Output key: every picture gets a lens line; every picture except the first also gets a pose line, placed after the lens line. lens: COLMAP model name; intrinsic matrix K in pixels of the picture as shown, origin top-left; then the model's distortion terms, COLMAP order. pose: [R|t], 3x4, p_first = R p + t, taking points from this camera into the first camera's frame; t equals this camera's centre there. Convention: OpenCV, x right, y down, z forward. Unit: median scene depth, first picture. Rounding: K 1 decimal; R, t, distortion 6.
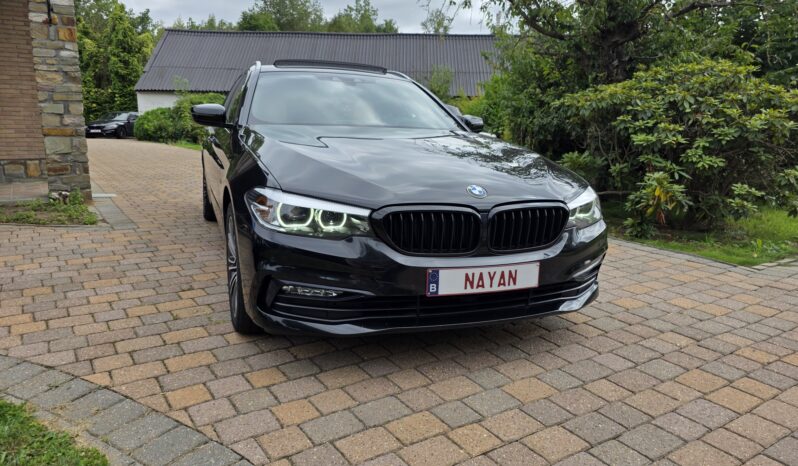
lens RADIAL K [[540.8, 0, 393.3], [0, 540.8, 227.1], [0, 0, 1]] dist [0.047905, -0.041001]
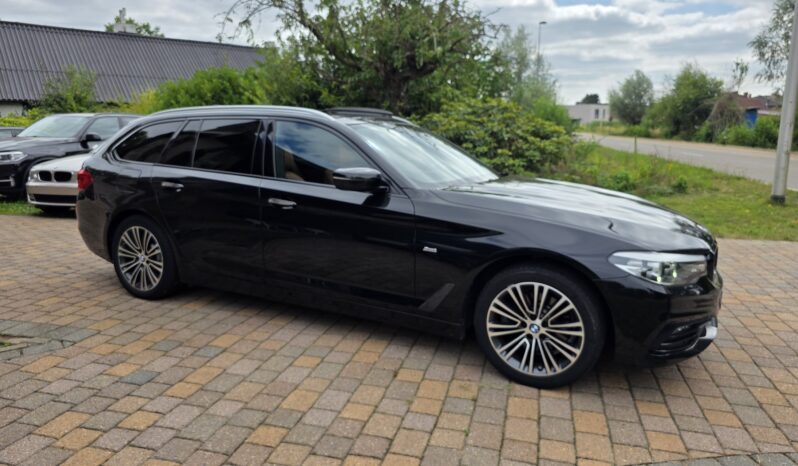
lens RADIAL K [[540.8, 0, 399.6], [0, 540.8, 231.2], [0, 0, 1]] dist [0.047905, -0.041001]
pose [[0.747147, -0.141221, 0.649483, -1.111829], [0.137856, 0.988844, 0.056424, -0.204718], [-0.650205, 0.047378, 0.758280, 0.350085]]
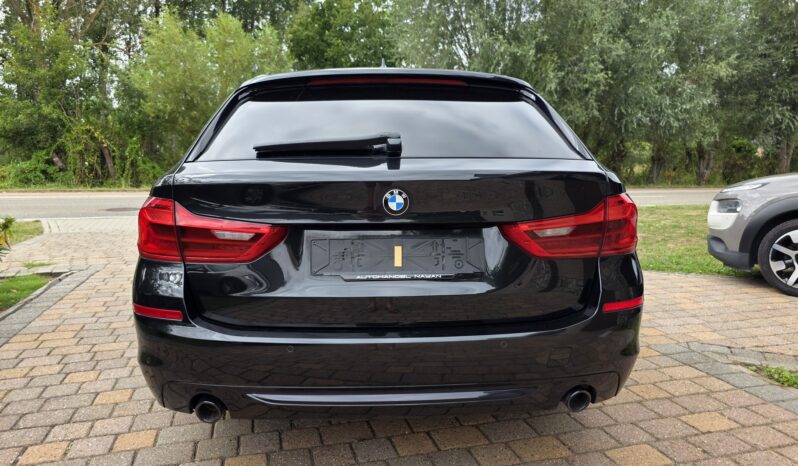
lens RADIAL K [[540.8, 0, 387.6], [0, 540.8, 227.9], [0, 0, 1]] dist [0.047905, -0.041001]
pose [[-0.946501, -0.068426, 0.315364, -0.668393], [0.032895, 0.951712, 0.305223, -0.594471], [-0.321021, 0.299268, -0.898545, 2.902326]]
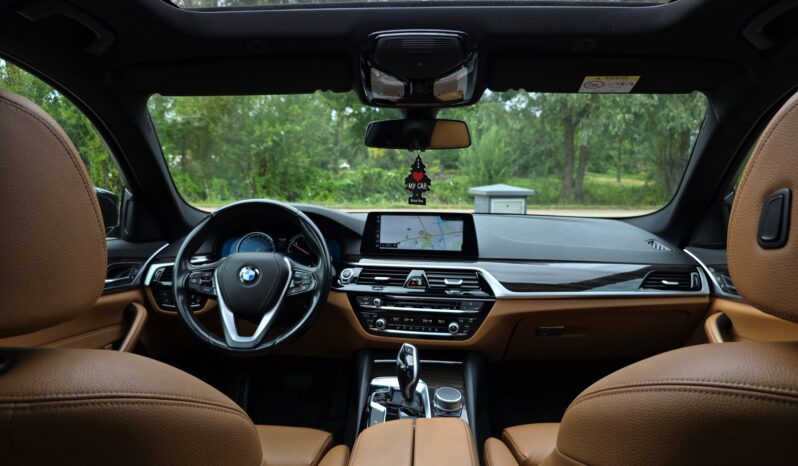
lens RADIAL K [[540.8, 0, 397.0], [0, 540.8, 232.4], [0, 0, 1]] dist [0.047905, -0.041001]
pose [[-0.912939, -0.081961, 0.399781, -0.290493], [0.040912, 0.956308, 0.289484, -0.407690], [-0.406040, 0.280637, -0.869698, 1.845803]]
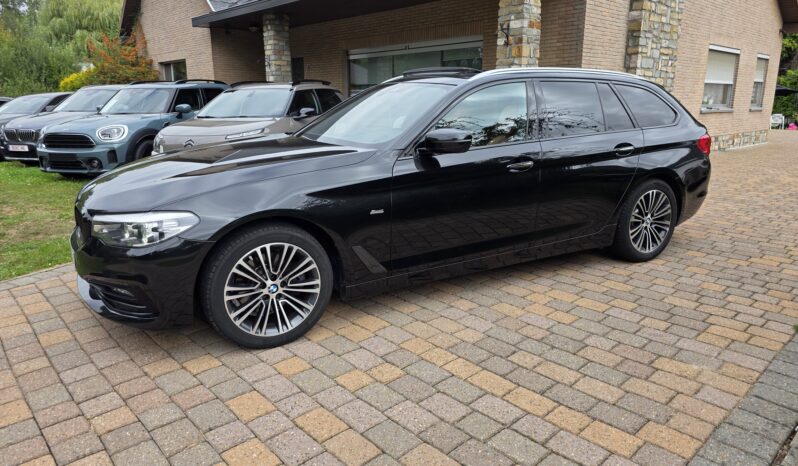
lens RADIAL K [[540.8, 0, 399.4], [0, 540.8, 225.4], [0, 0, 1]] dist [0.047905, -0.041001]
pose [[0.157855, 0.201929, -0.966595, 1.318312], [-0.185819, 0.967455, 0.171762, -0.290288], [0.969821, 0.152498, 0.190240, 1.225172]]
